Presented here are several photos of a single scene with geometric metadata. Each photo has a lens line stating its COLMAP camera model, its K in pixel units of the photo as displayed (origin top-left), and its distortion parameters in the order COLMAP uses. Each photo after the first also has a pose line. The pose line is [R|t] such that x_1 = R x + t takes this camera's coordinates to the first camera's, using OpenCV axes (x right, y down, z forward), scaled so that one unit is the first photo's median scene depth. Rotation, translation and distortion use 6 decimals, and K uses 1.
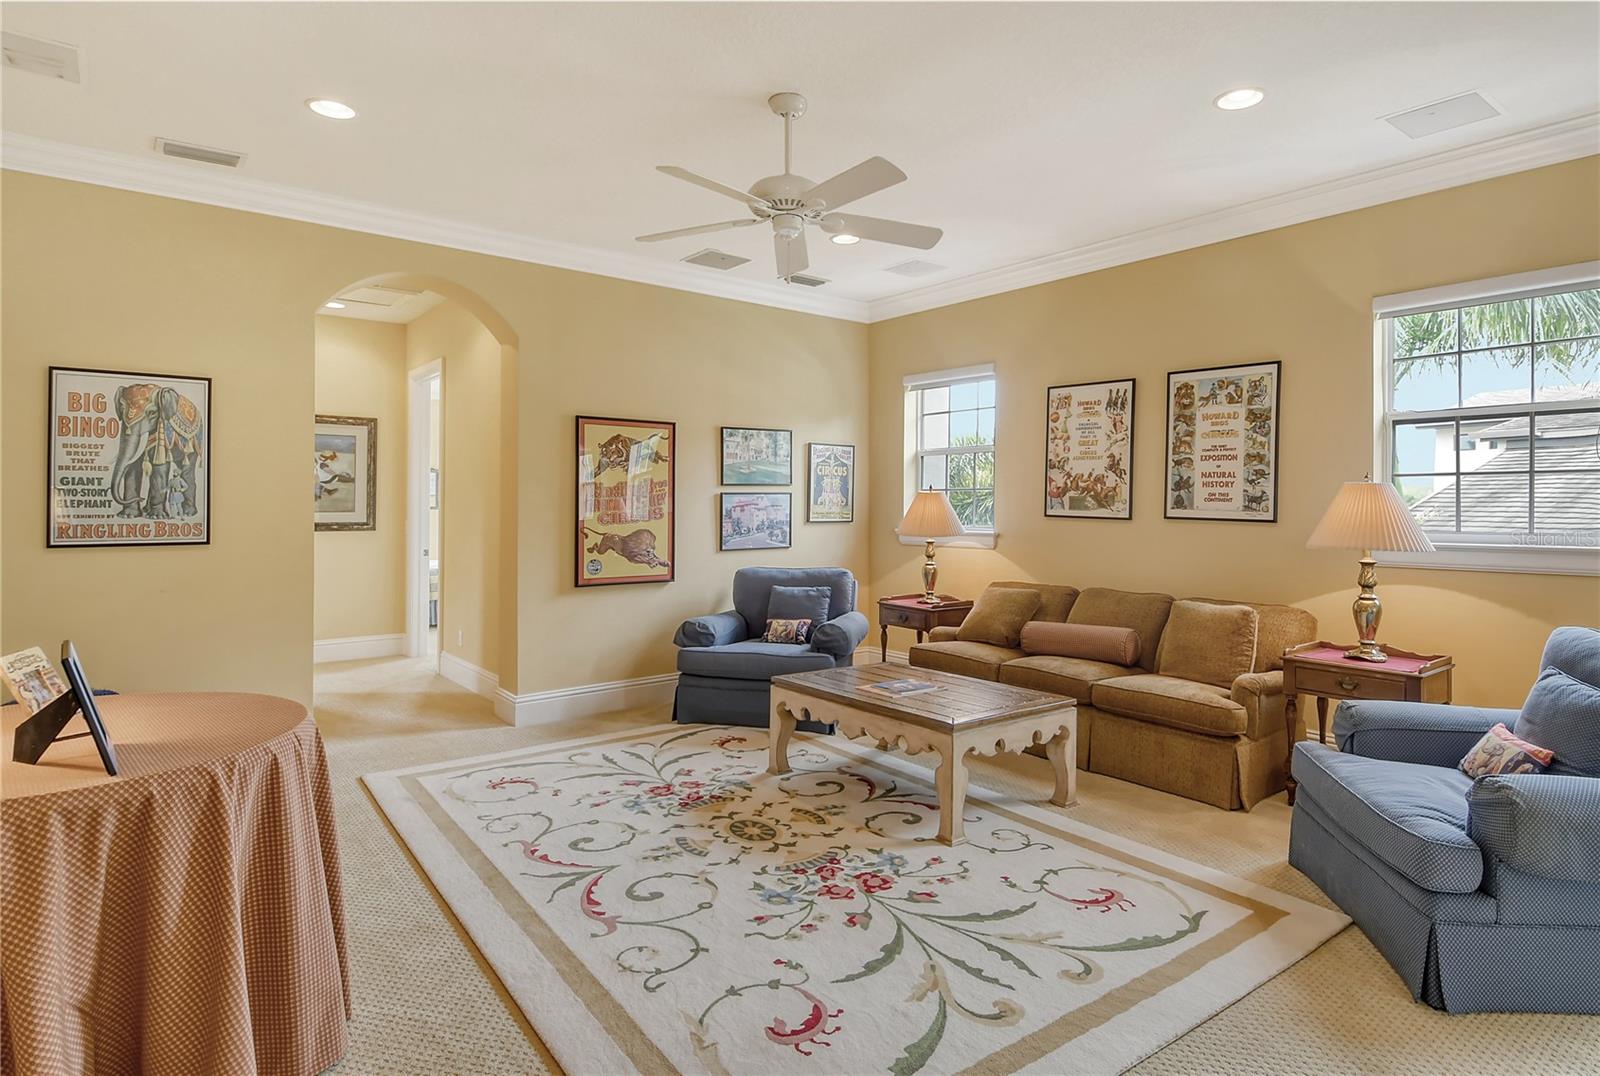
lens RADIAL K [[887.5, 0, 799.3], [0, 887.5, 498.7], [0, 0, 1]] dist [0.001873, -0.000233]
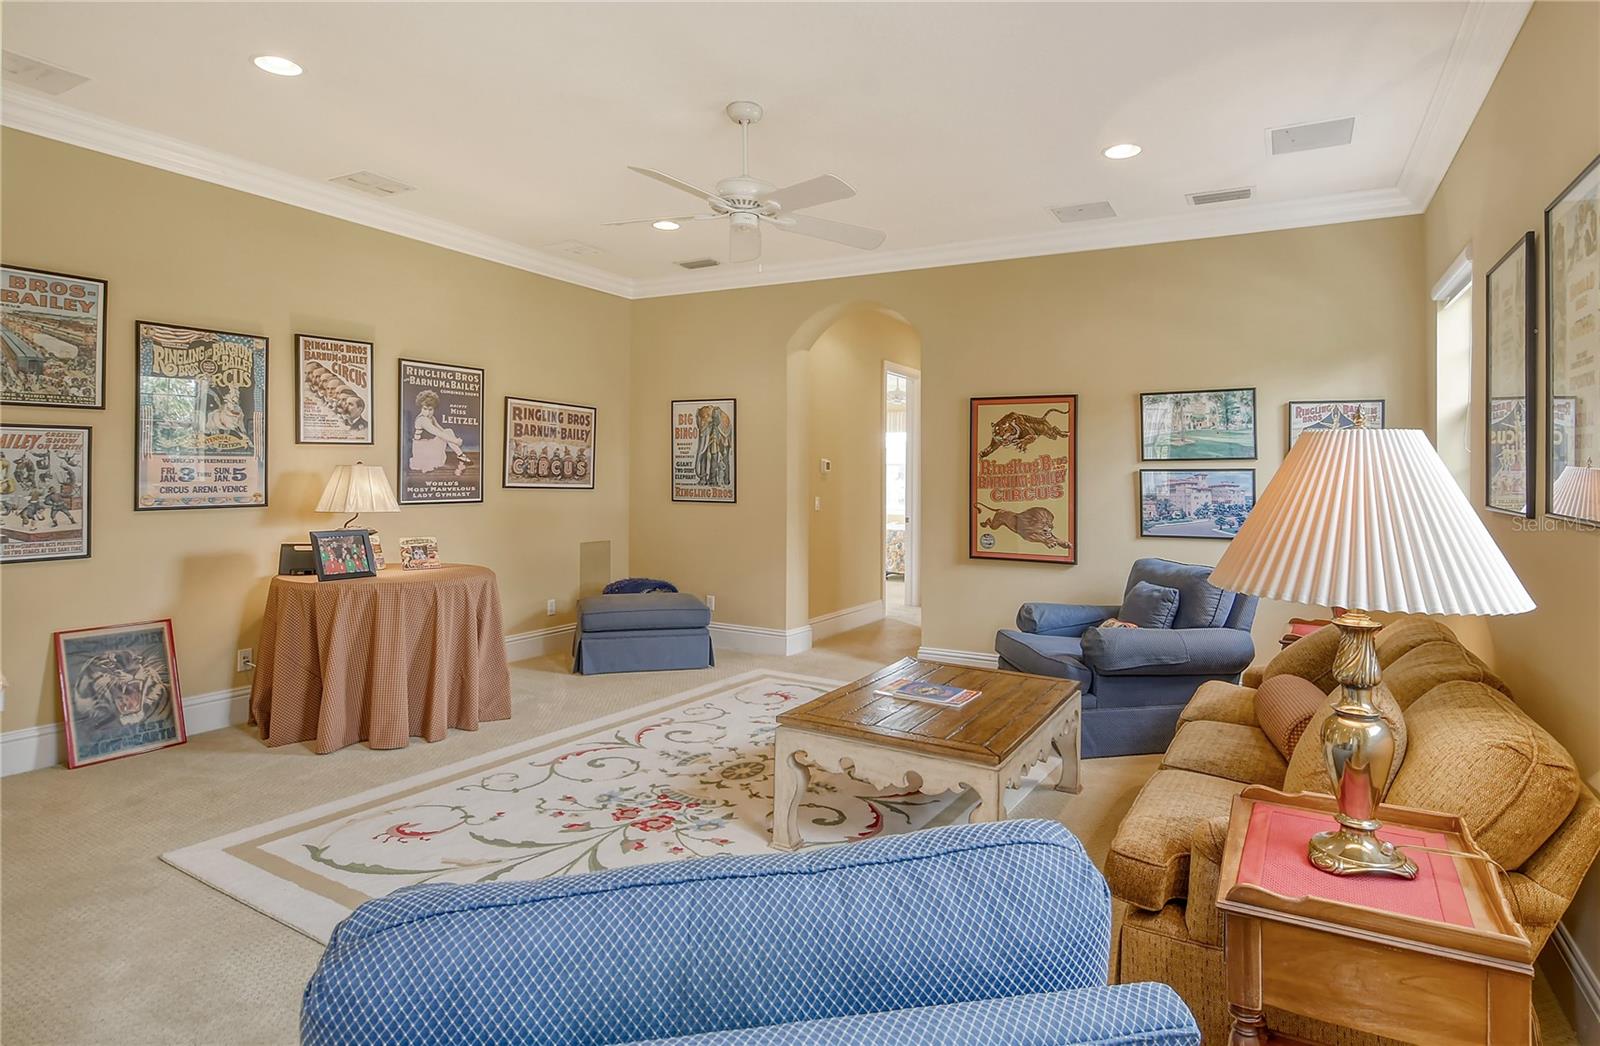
lens RADIAL K [[846.8, 0, 798.4], [0, 846.8, 478.6], [0, 0, 1]] dist [0.022672, -0.000124]
pose [[0.384101, 0.007182, -0.923263, 0.729654], [-0.004660, 0.999972, 0.005840, -0.001691], [0.923279, 0.002059, 0.384124, 0.493006]]
